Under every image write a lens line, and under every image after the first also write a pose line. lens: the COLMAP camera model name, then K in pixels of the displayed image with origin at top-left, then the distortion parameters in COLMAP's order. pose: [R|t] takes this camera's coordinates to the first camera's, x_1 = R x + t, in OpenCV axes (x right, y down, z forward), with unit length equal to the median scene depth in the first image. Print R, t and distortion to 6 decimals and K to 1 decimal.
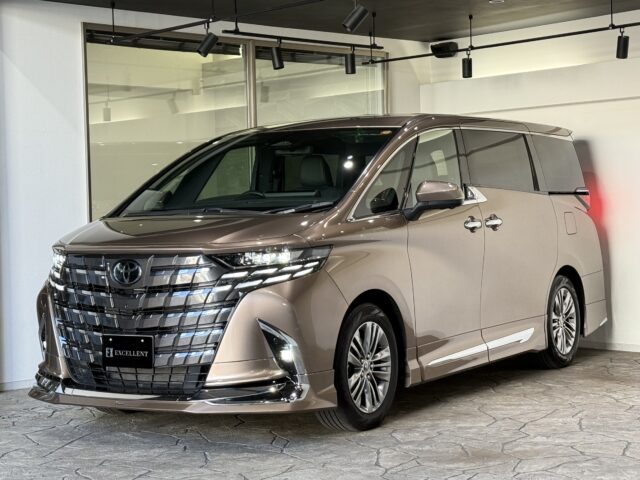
lens RADIAL K [[1273.0, 0, 299.2], [0, 1273.0, 248.8], [0, 0, 1]] dist [0.550628, 0.000000]
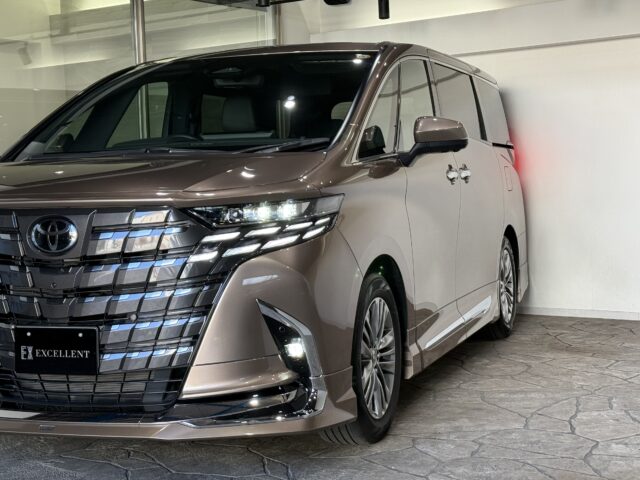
lens RADIAL K [[1057.1, 0, 297.2], [0, 1057.1, 242.0], [0, 0, 1]] dist [0.244637, 0.000000]
pose [[0.979148, -0.014380, 0.202640, -0.118710], [0.010728, 0.999760, 0.019111, 0.011974], [-0.202866, -0.016539, 0.979067, 0.405879]]
